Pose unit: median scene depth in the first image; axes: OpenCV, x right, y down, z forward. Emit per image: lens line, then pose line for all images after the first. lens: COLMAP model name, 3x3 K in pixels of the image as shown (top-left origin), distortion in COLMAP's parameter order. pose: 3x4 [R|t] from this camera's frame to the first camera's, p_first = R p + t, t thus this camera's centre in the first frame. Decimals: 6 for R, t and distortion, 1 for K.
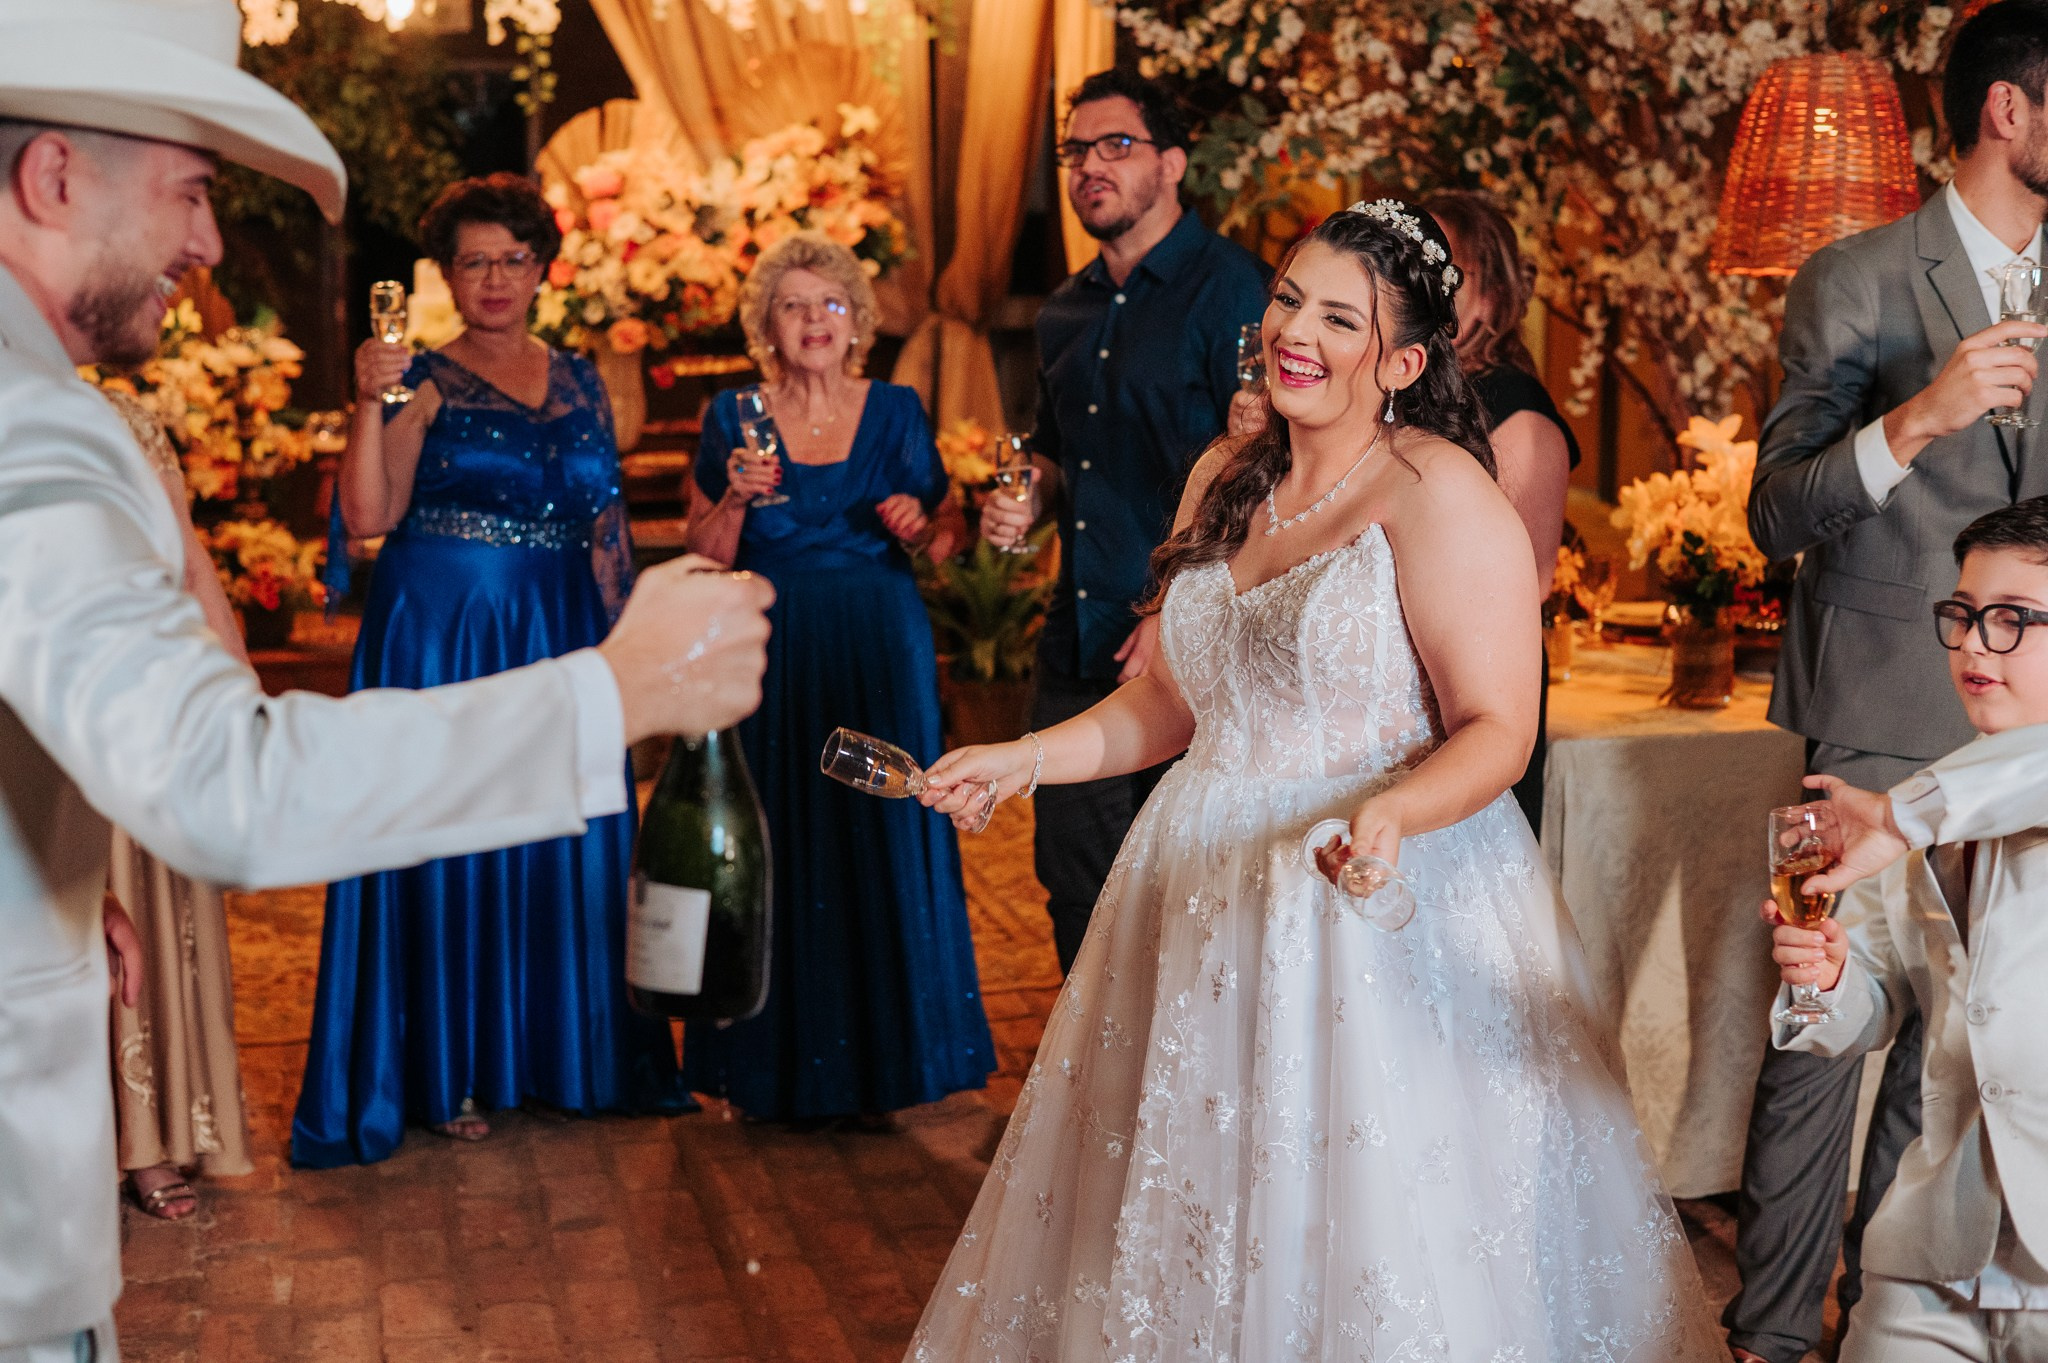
lens RADIAL K [[2988.3, 0, 1024.0], [0, 2988.3, 681.5], [0, 0, 1]] dist [-0.120881, 0.099921]
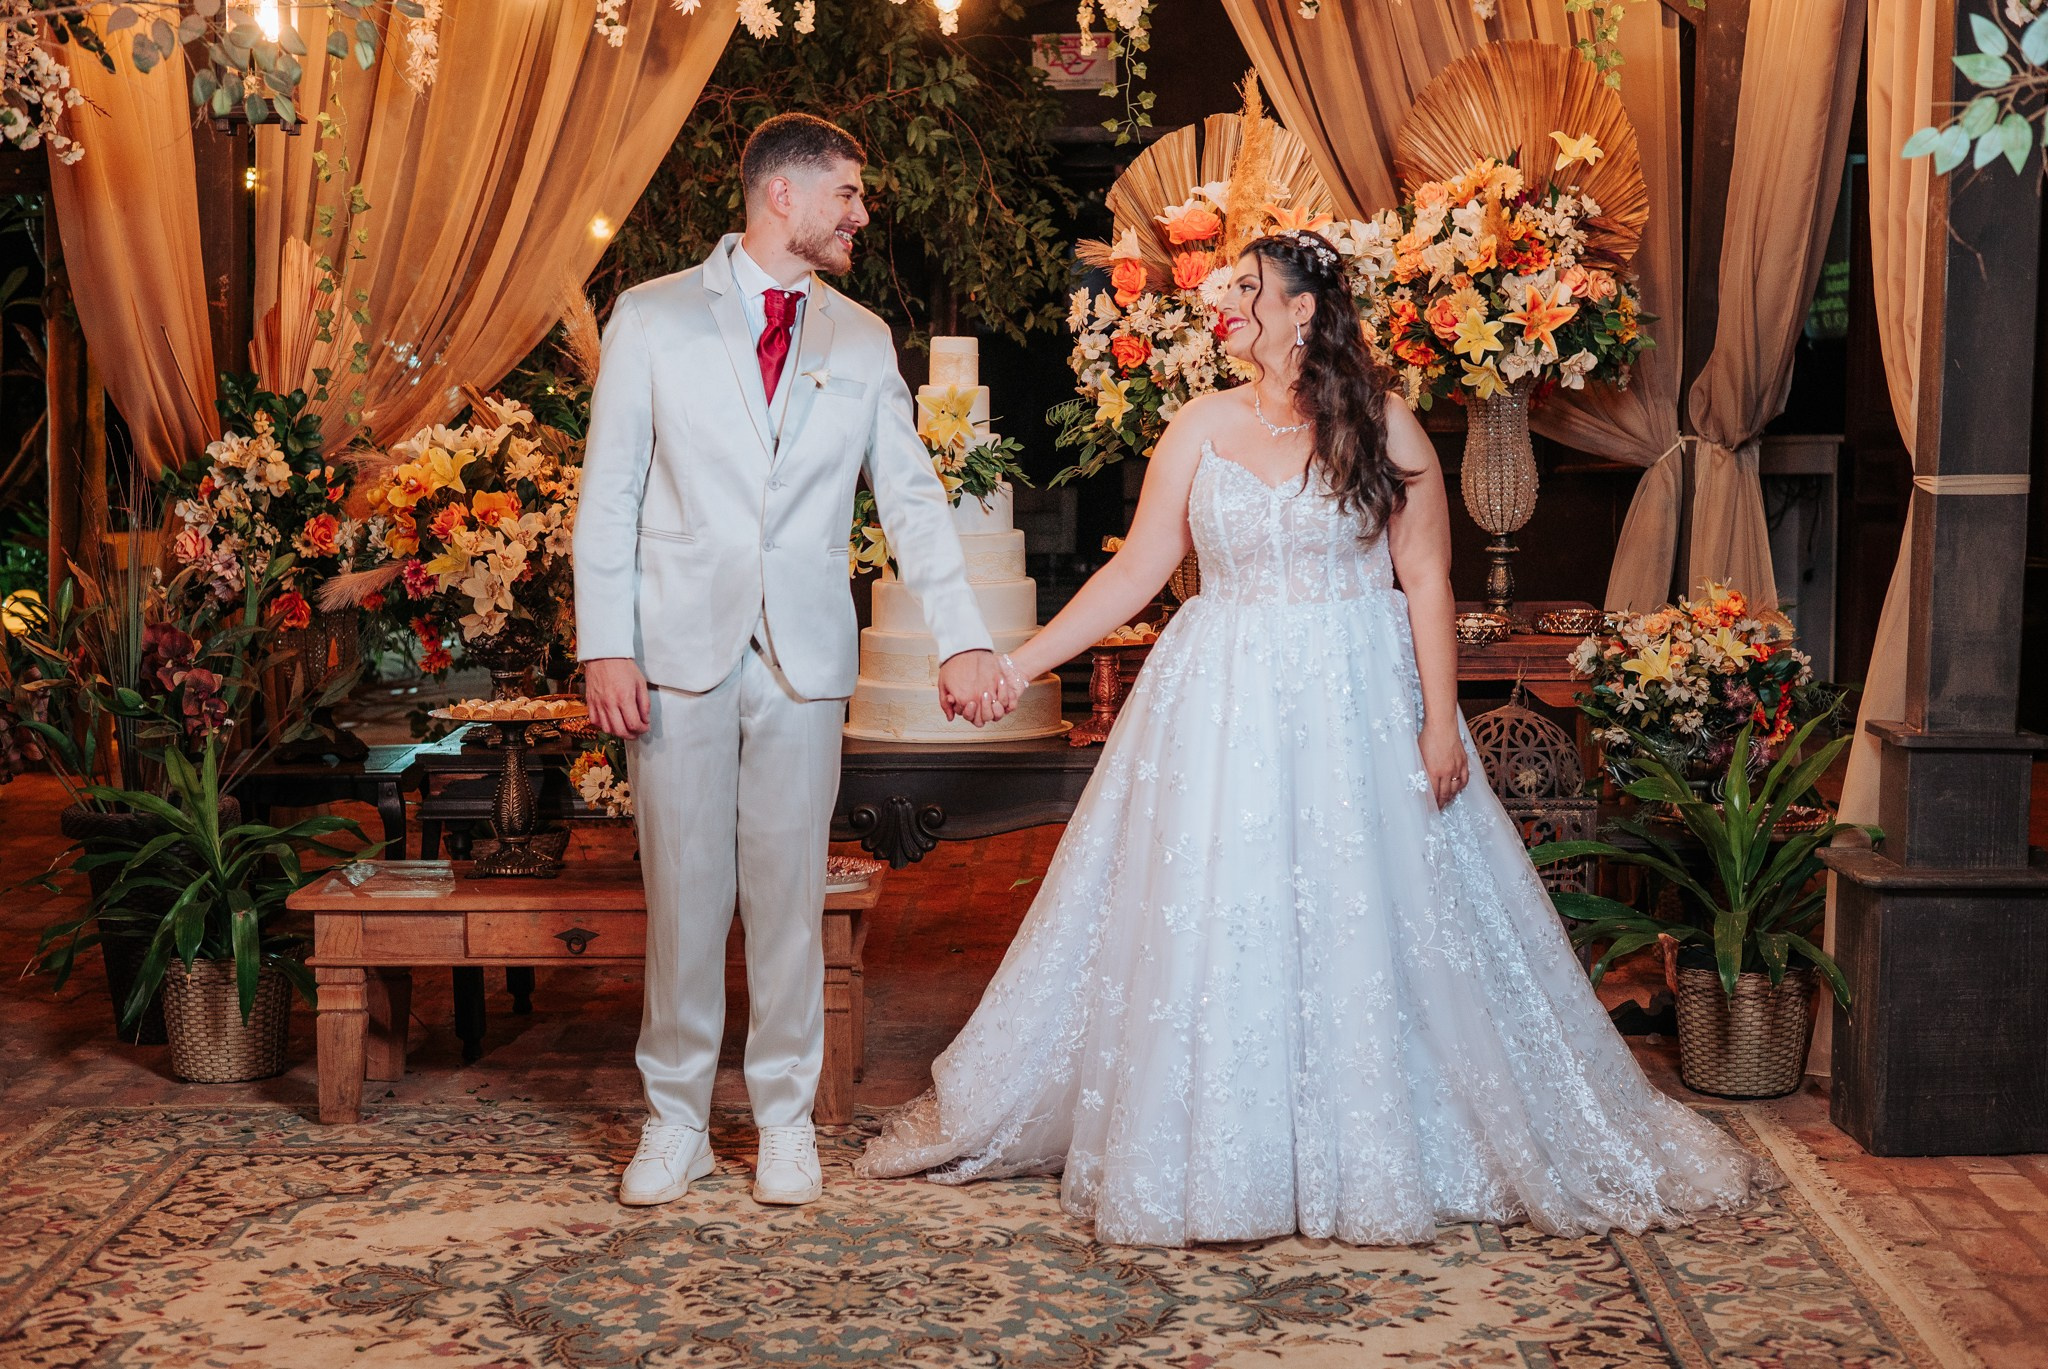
lens RADIAL K [[3056.5, 0, 1038.1], [0, 3056.5, 687.0], [0, 0, 1]] dist [-0.116761, 0.083693]
pose [[0.968407, 0.029151, -0.247665, 0.004172], [-0.043159, 0.997749, -0.051320, -0.028735], [0.245612, 0.060387, 0.967485, 0.410330]]
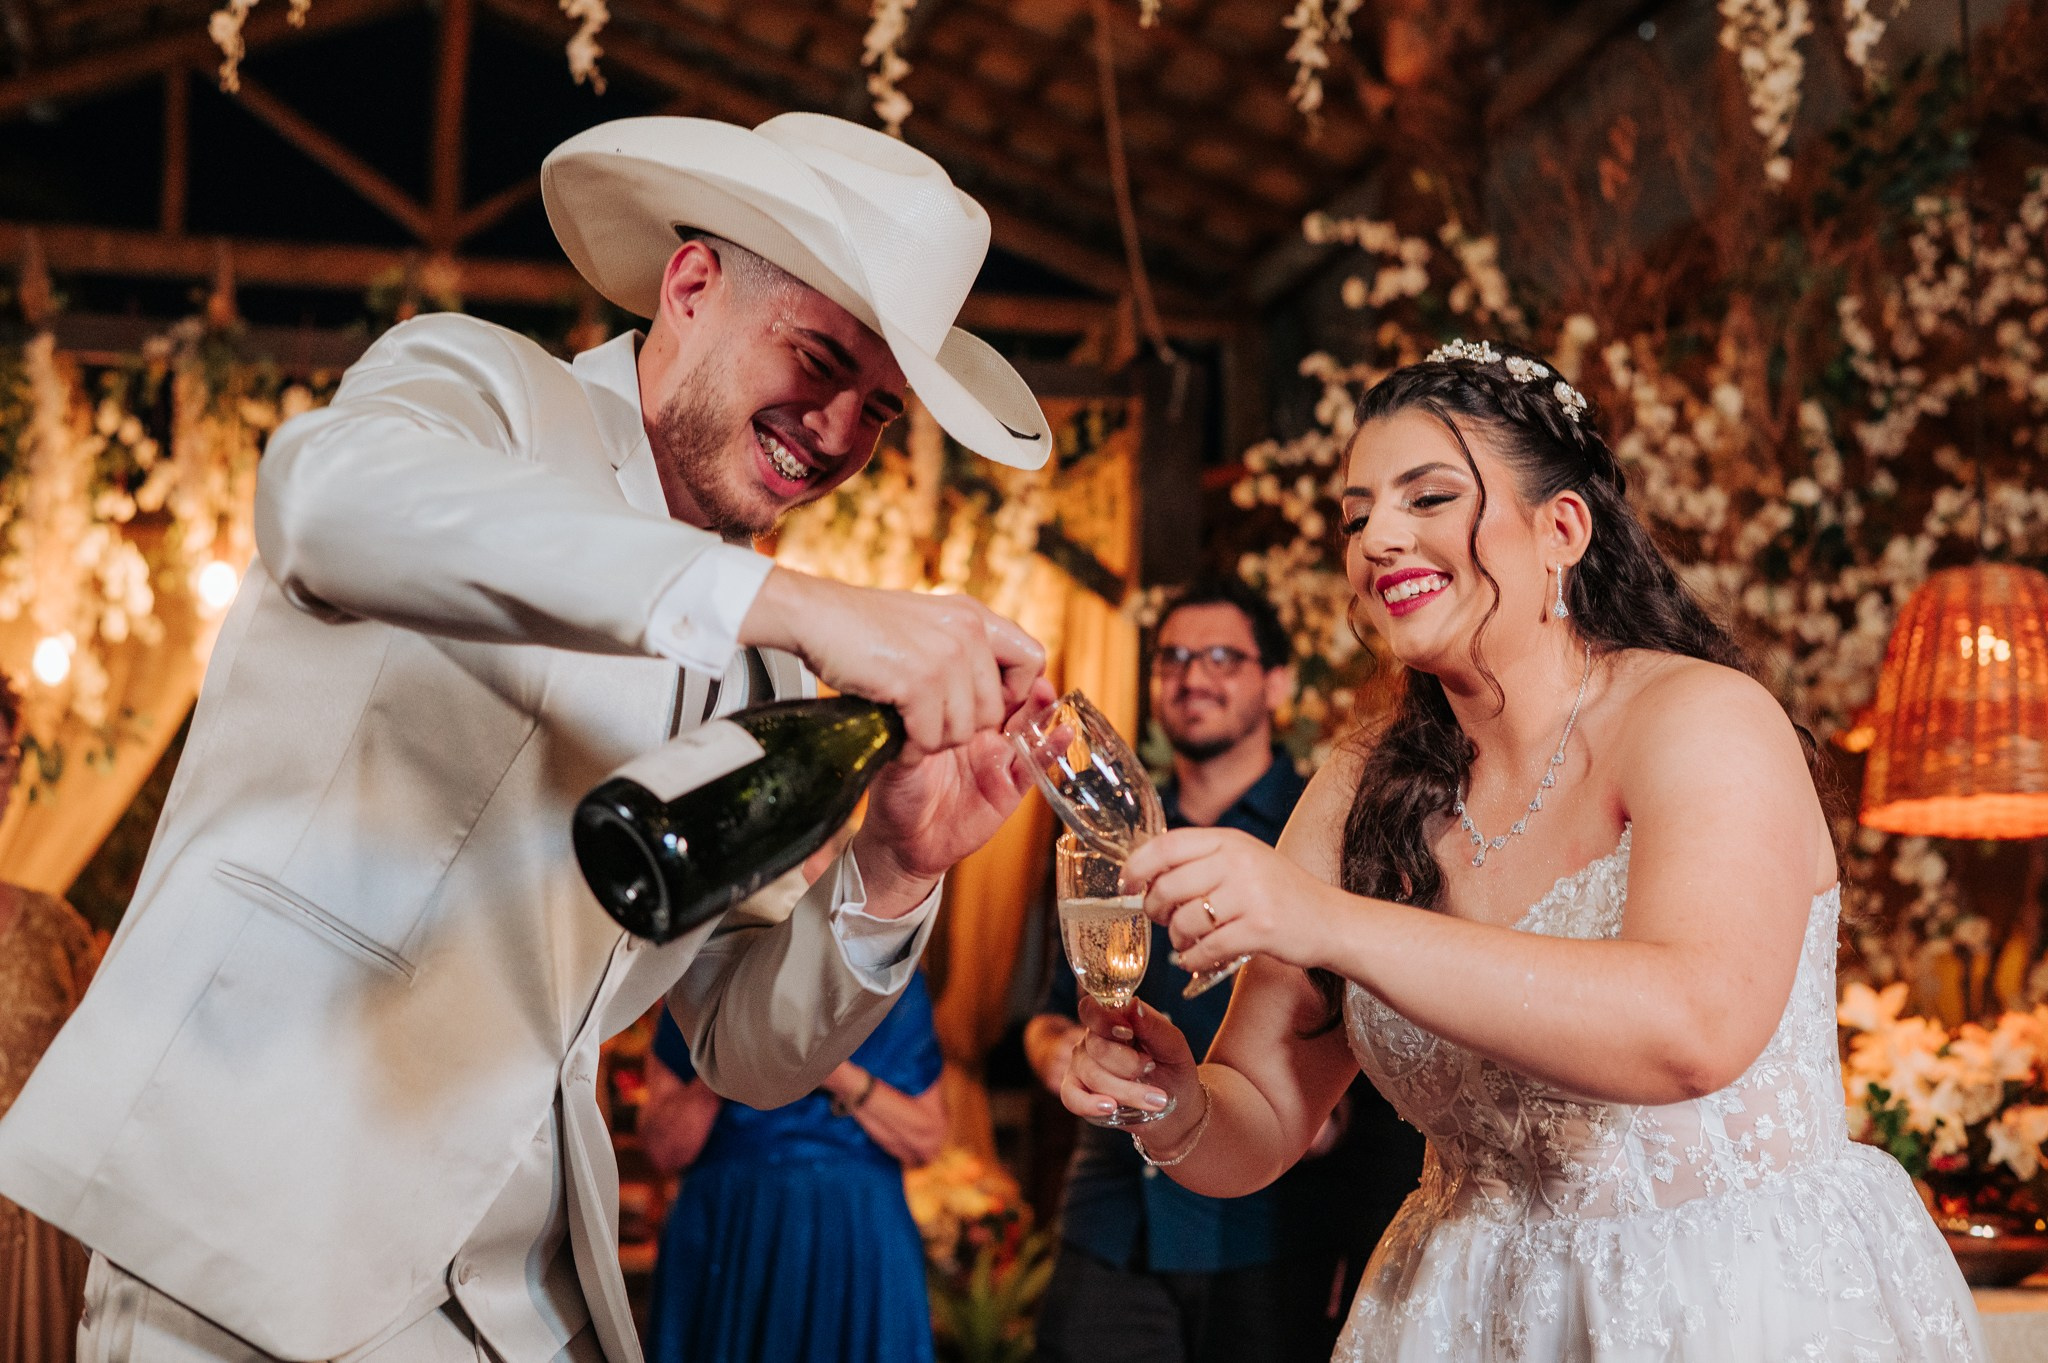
lens RADIAL K [[2988.3, 0, 1024.0], [0, 2988.3, 681.5], [0, 0, 1]] dist [-0.120881, 0.099921]
pose [[0.999681, 0.023130, 0.010166, -0.017033], [-0.019028, 0.953962, -0.299322, 0.067299], [-0.016621, 0.299033, 0.954098, 0.133663]]
